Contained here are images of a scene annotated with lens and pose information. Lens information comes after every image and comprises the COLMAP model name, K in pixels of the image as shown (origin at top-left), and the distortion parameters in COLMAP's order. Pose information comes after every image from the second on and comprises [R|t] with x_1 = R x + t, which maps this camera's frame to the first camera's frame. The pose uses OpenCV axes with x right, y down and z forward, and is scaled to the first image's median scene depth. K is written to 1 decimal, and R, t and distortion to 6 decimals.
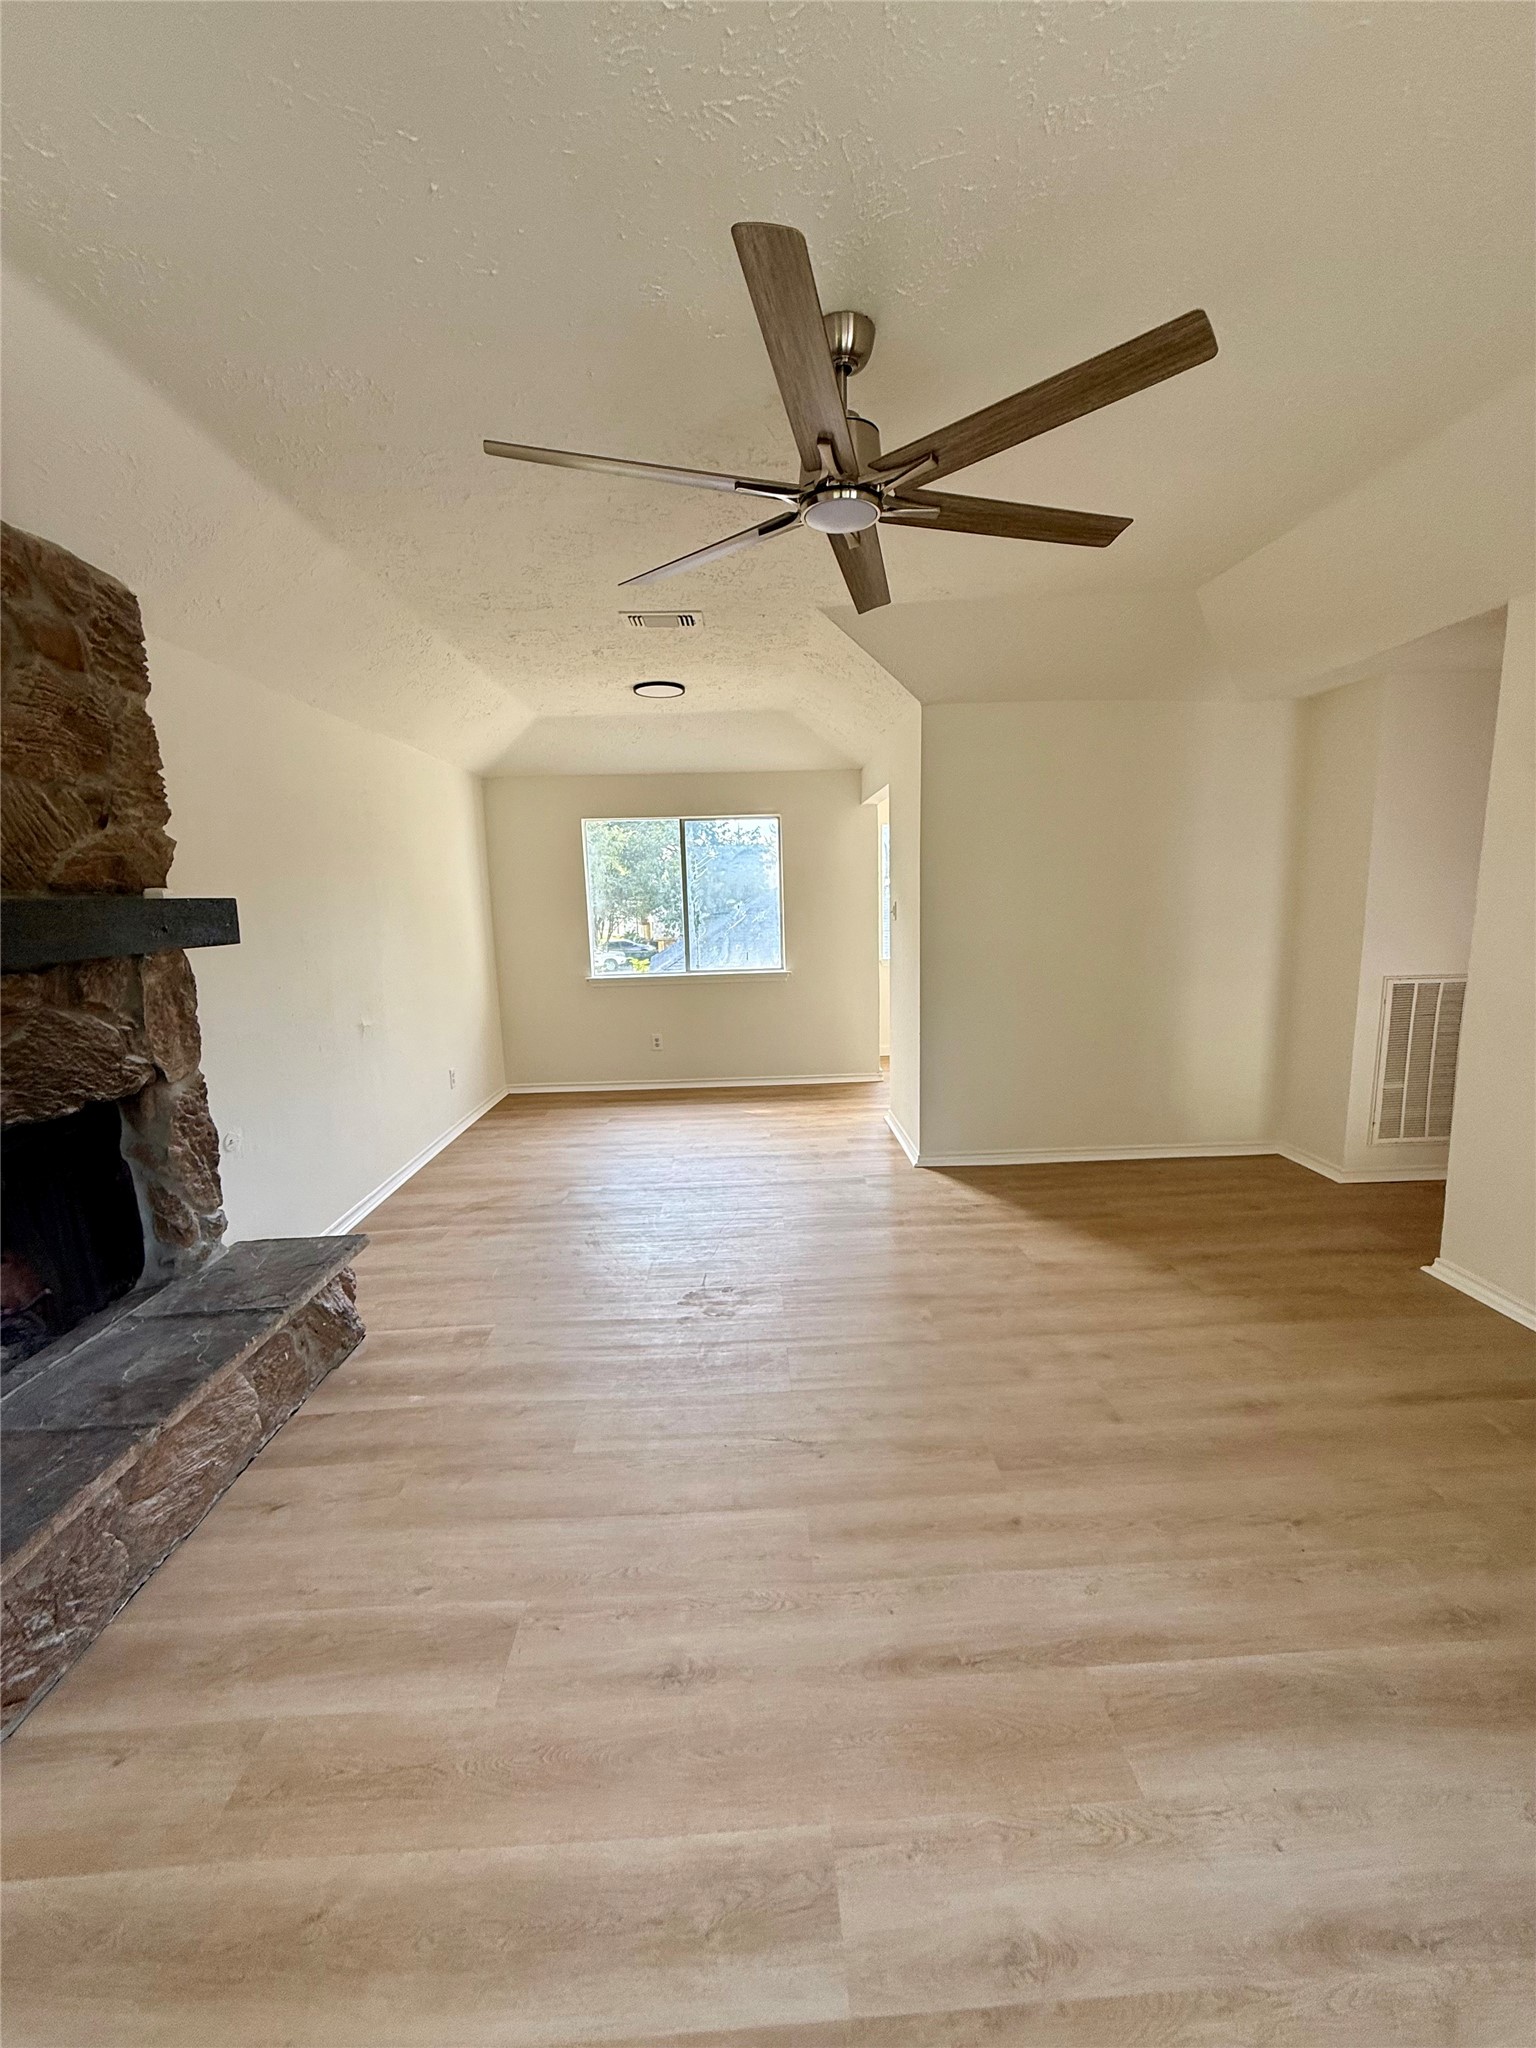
lens RADIAL K [[817.1, 0, 764.0], [0, 817.1, 1032.8], [0, 0, 1]] dist [-0.003686, 0.000847]
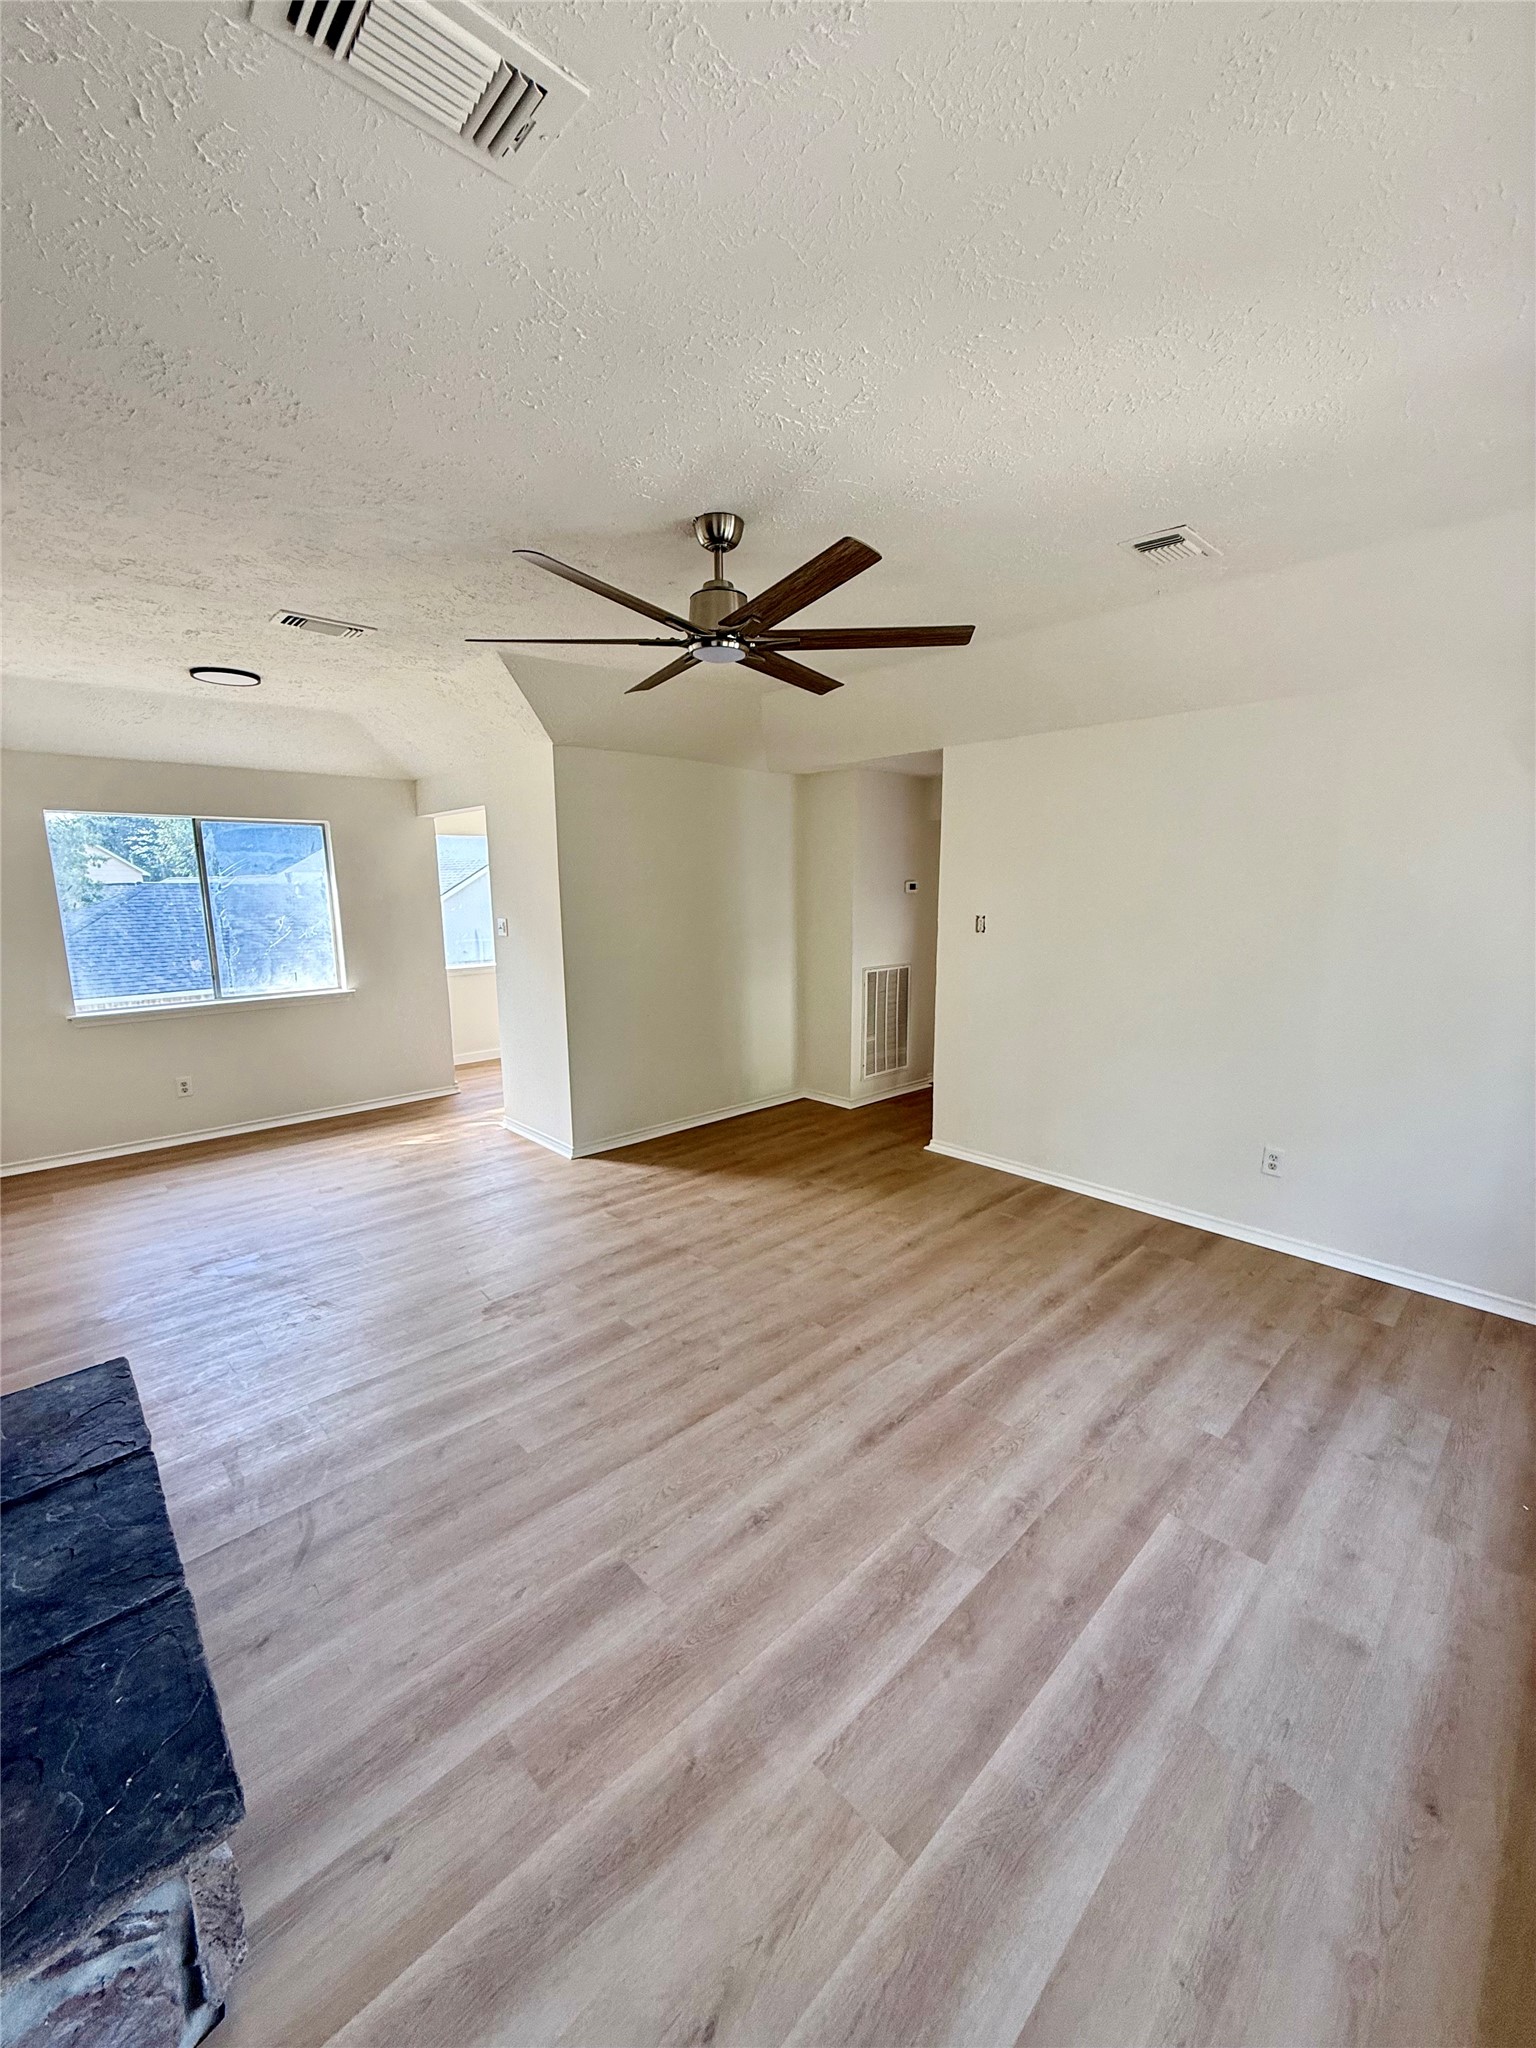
lens RADIAL K [[817.1, 0, 782.3], [0, 817.1, 1029.2], [0, 0, 1]] dist [-0.003686, 0.000847]
pose [[0.743436, -0.098815, 0.661467, -0.455073], [0.100033, 0.994329, 0.036111, -0.031954], [-0.661284, 0.039322, 0.749104, -0.033362]]
